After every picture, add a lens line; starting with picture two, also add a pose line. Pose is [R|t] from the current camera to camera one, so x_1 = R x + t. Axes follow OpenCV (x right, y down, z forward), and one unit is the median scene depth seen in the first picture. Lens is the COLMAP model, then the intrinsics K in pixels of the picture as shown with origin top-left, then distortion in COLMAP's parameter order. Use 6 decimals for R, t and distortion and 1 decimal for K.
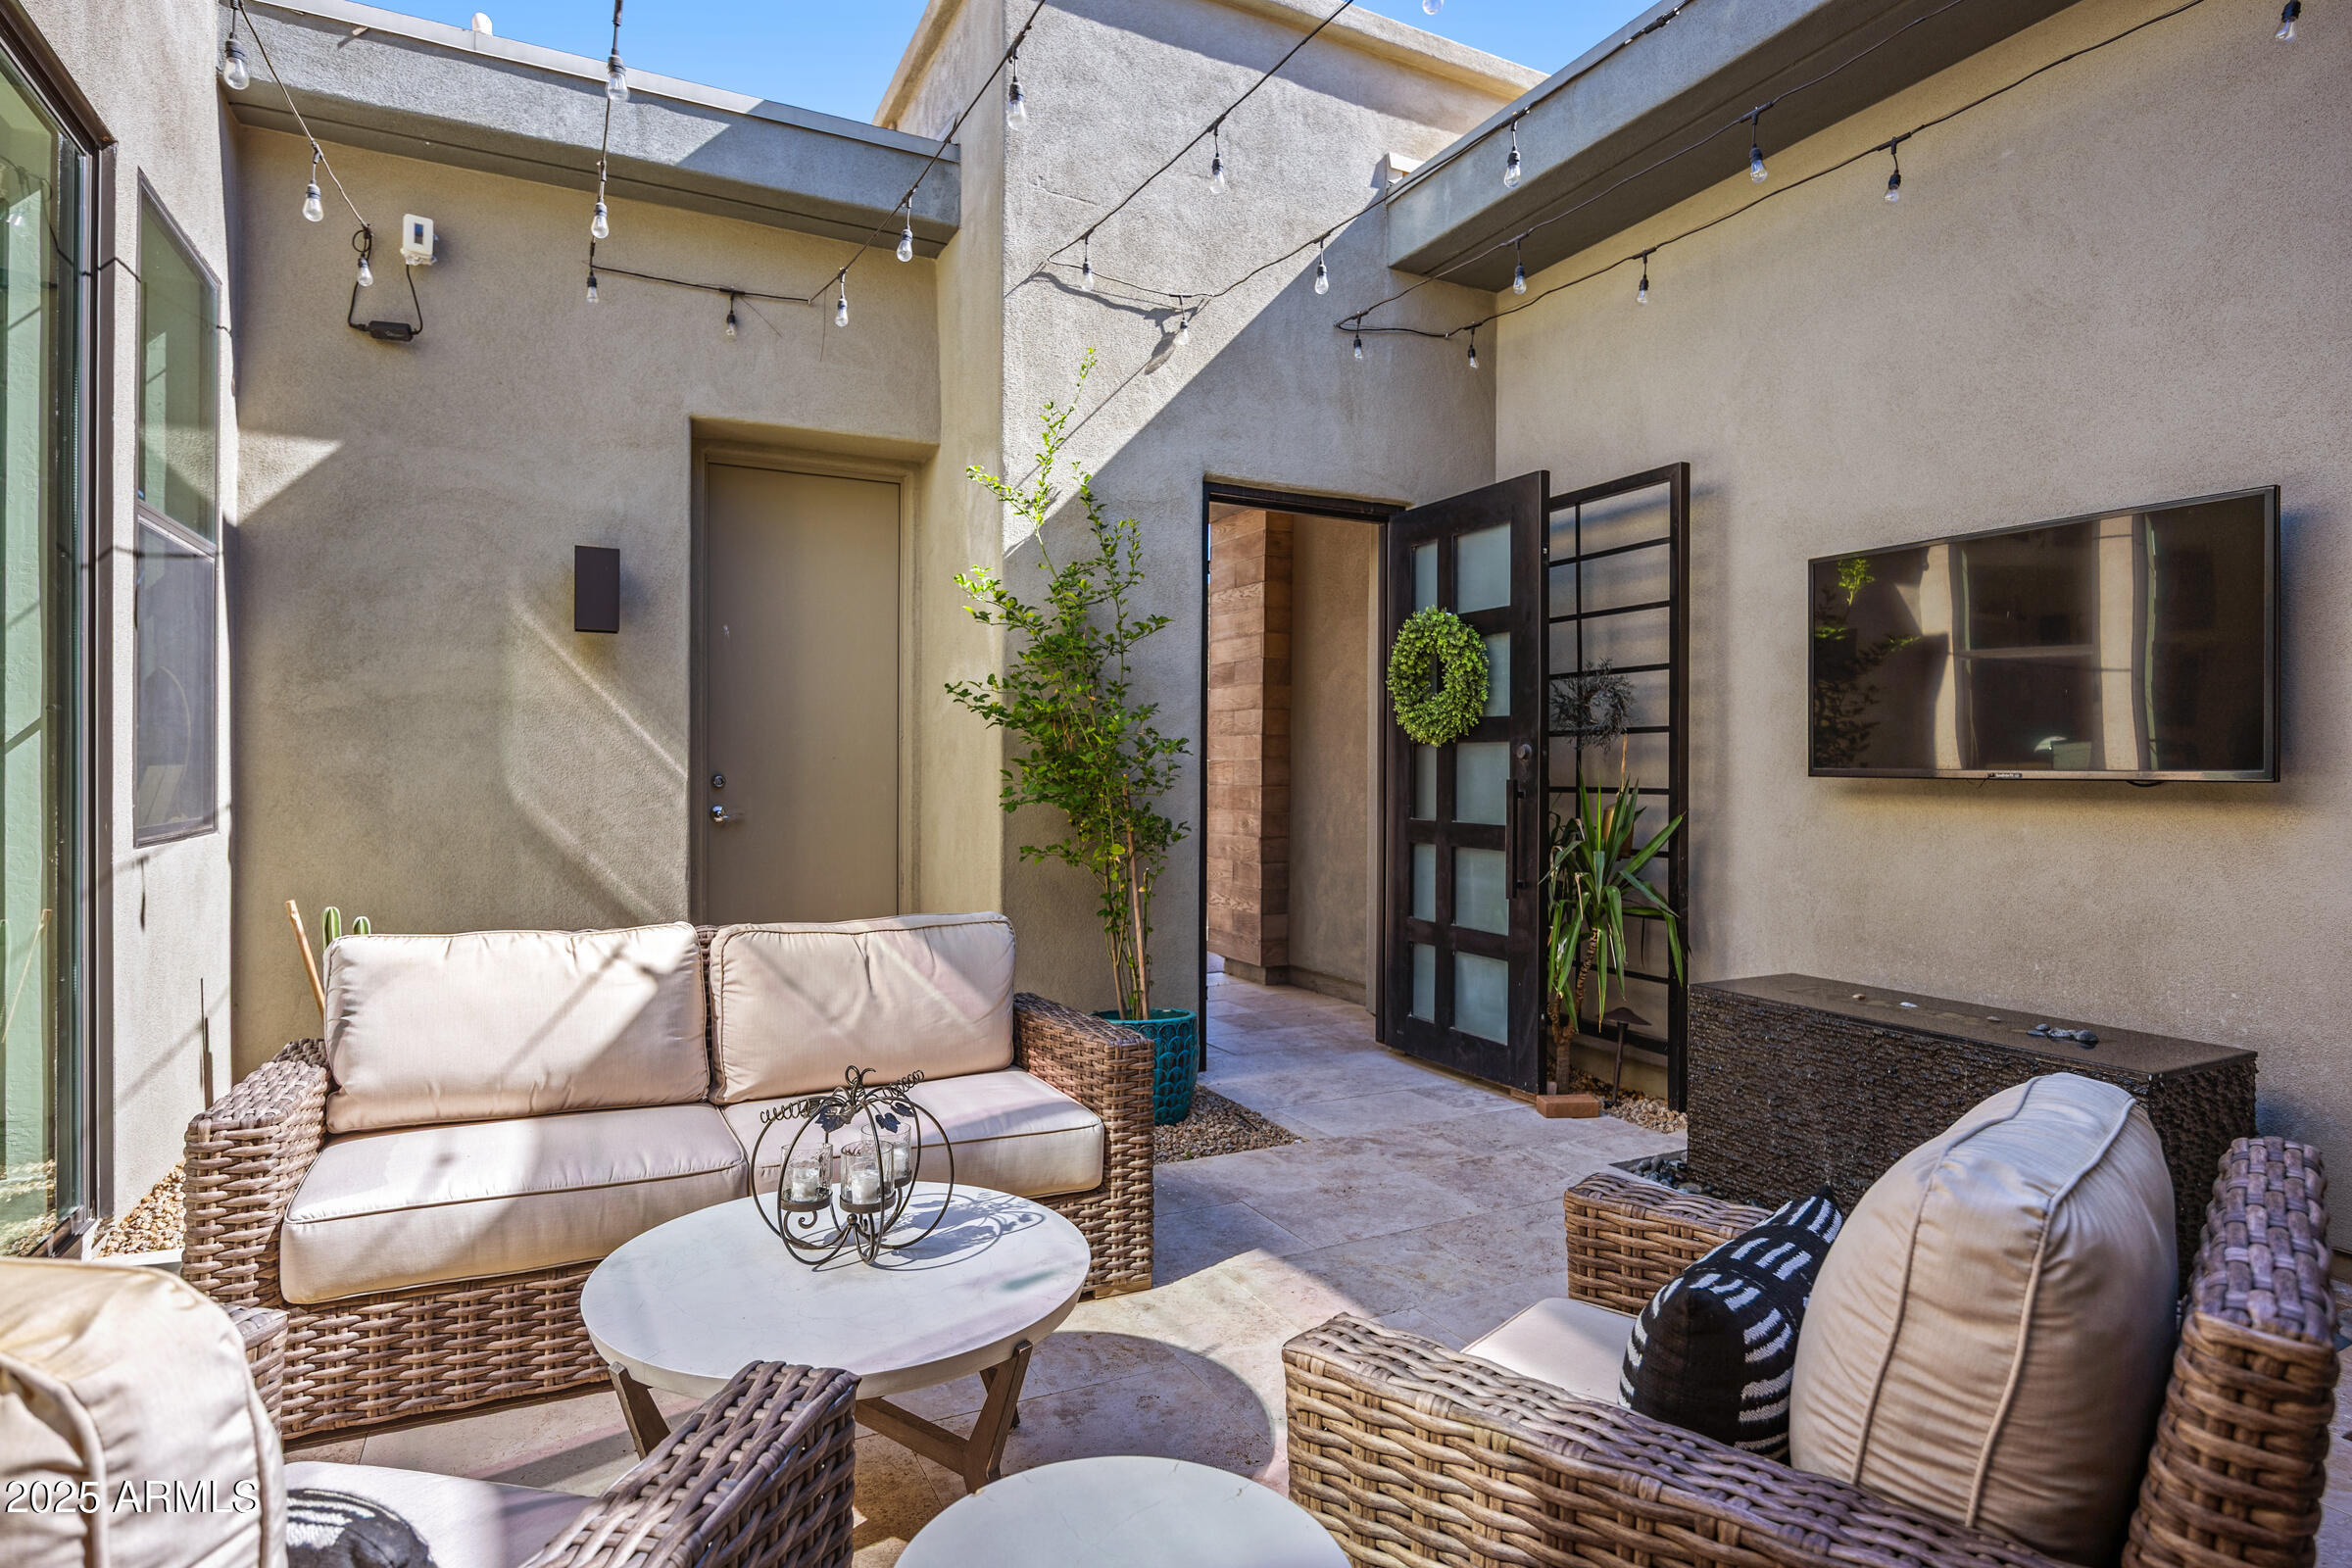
lens RADIAL K [[1255.5, 0, 1178.5], [0, 1255.5, 779.8], [0, 0, 1]] dist [-0.015523, 0.000584]
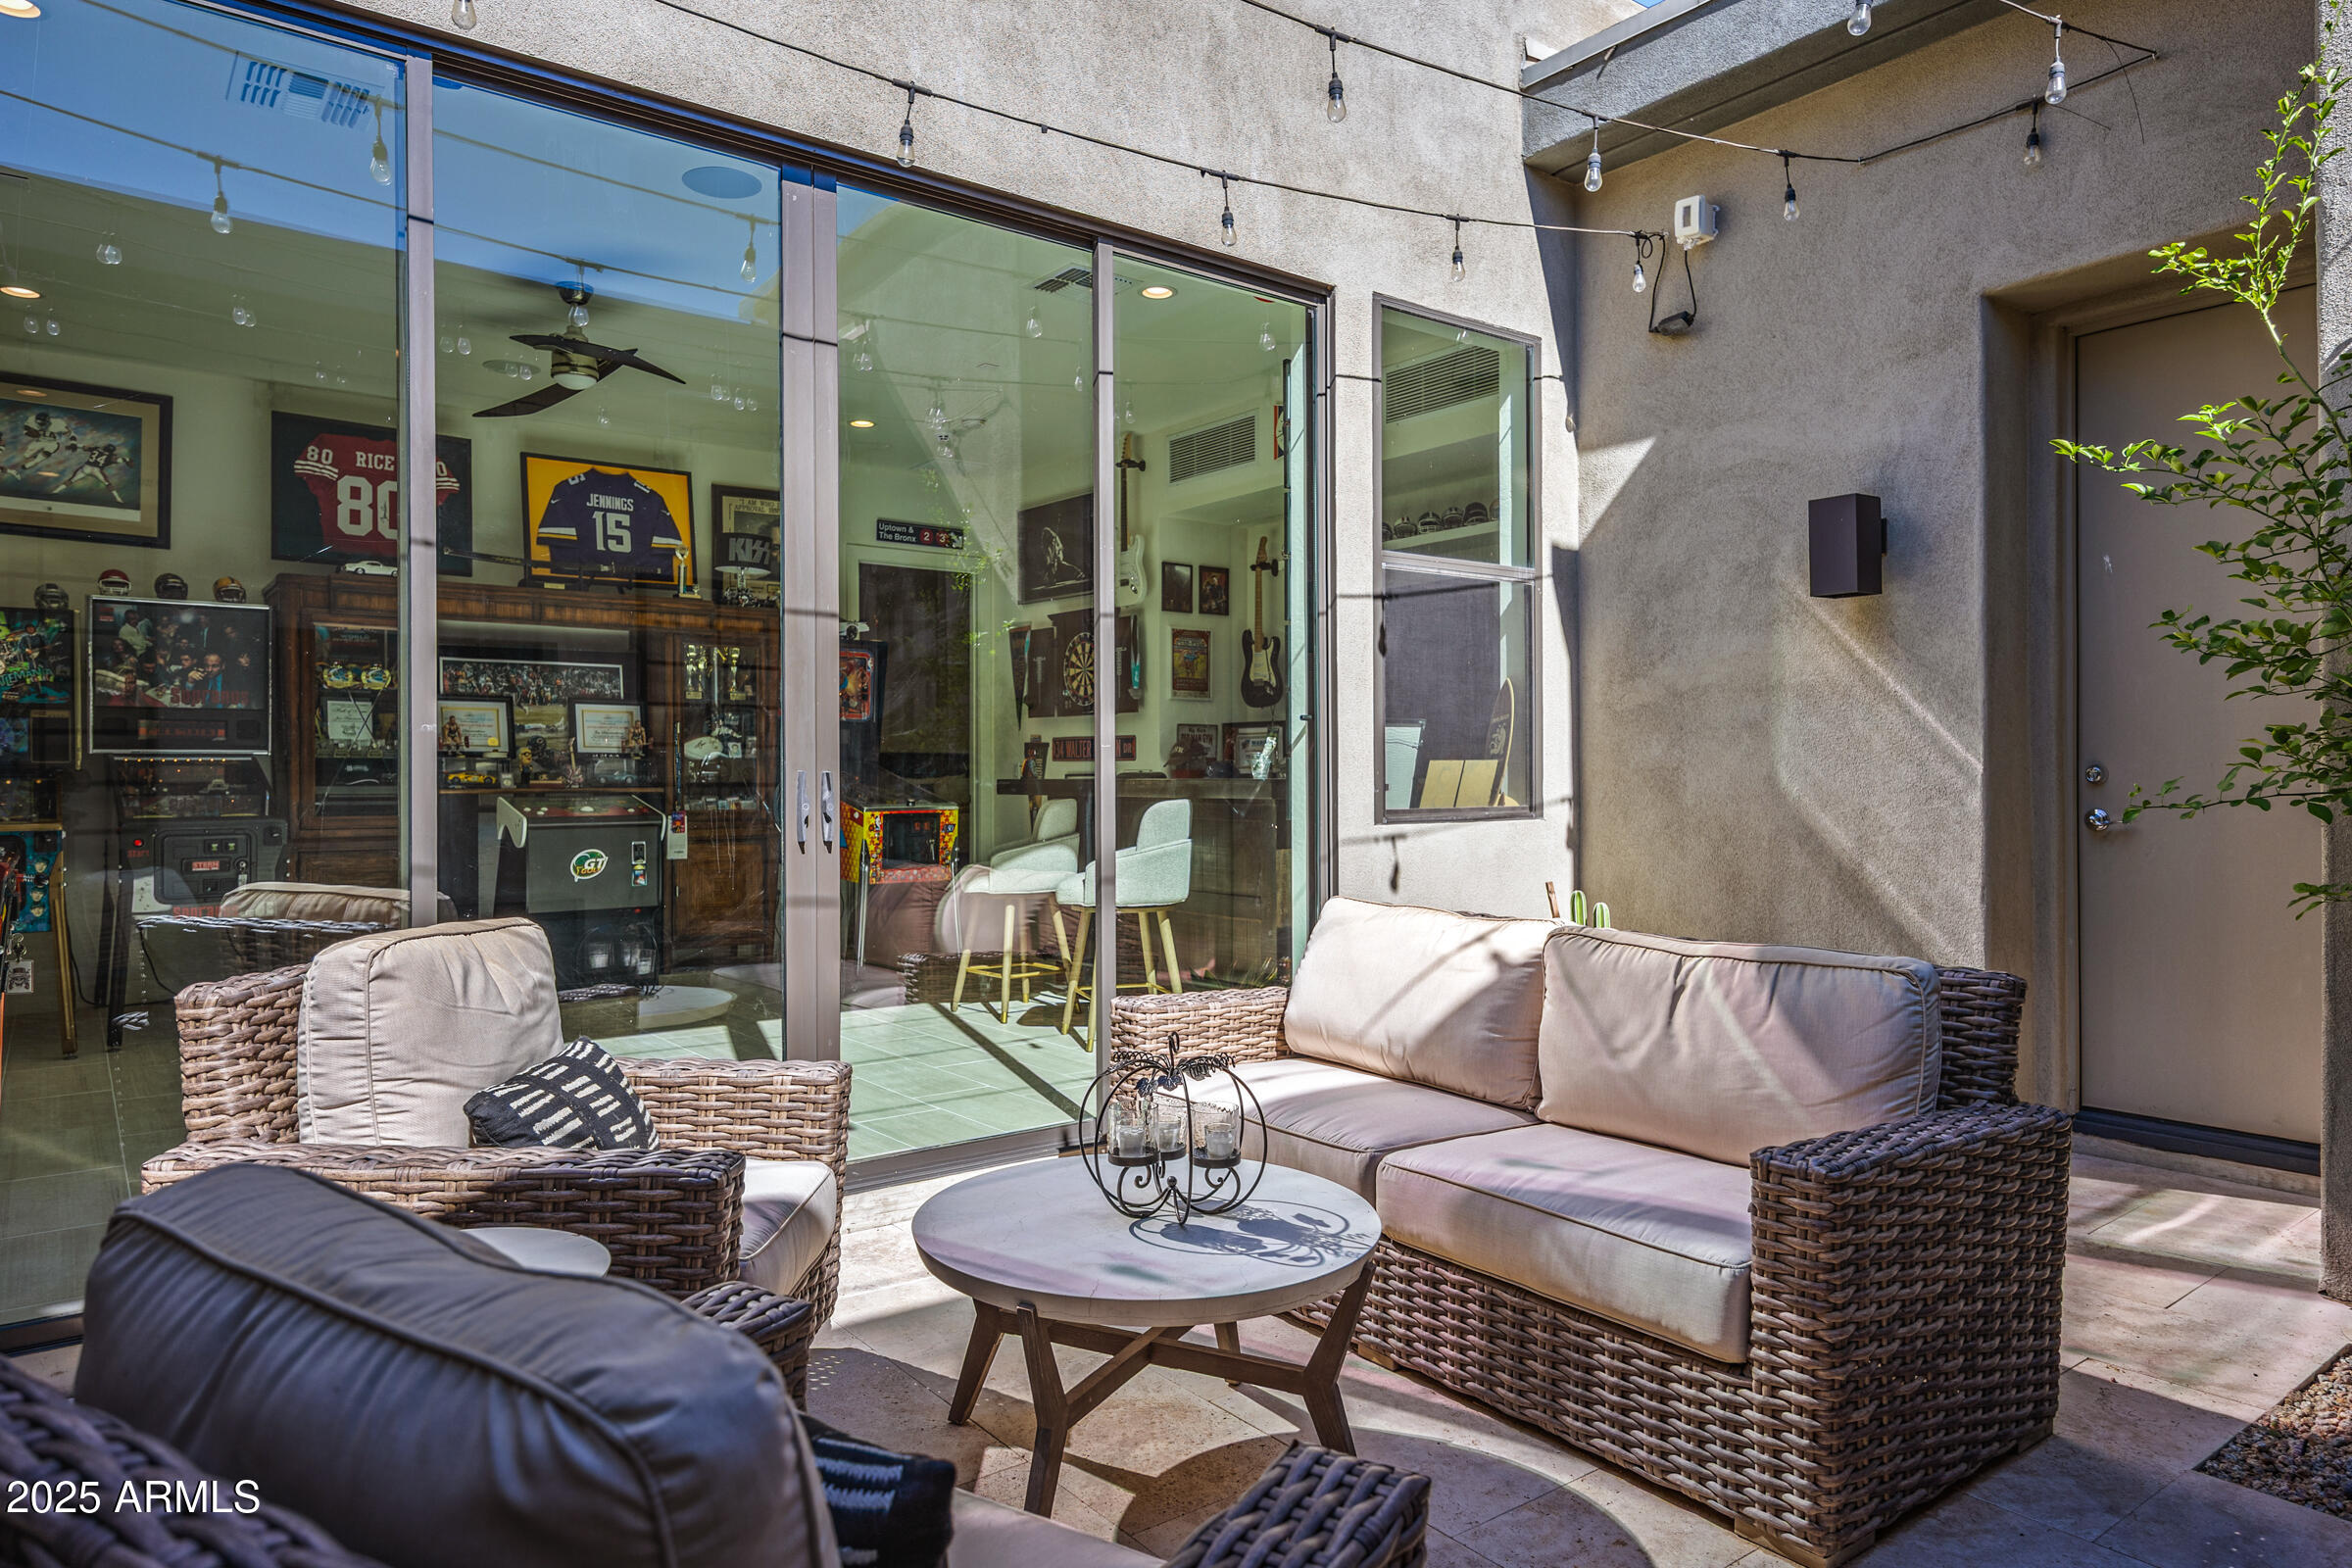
lens RADIAL K [[1523.2, 0, 1178.4], [0, 1523.2, 779.1], [0, 0, 1]] dist [0.010598, 0.004123]
pose [[0.140697, -0.005660, -0.990036, 0.508108], [-0.004685, 0.999969, -0.006383, 0.014005], [0.990042, 0.005536, 0.140666, 0.425826]]
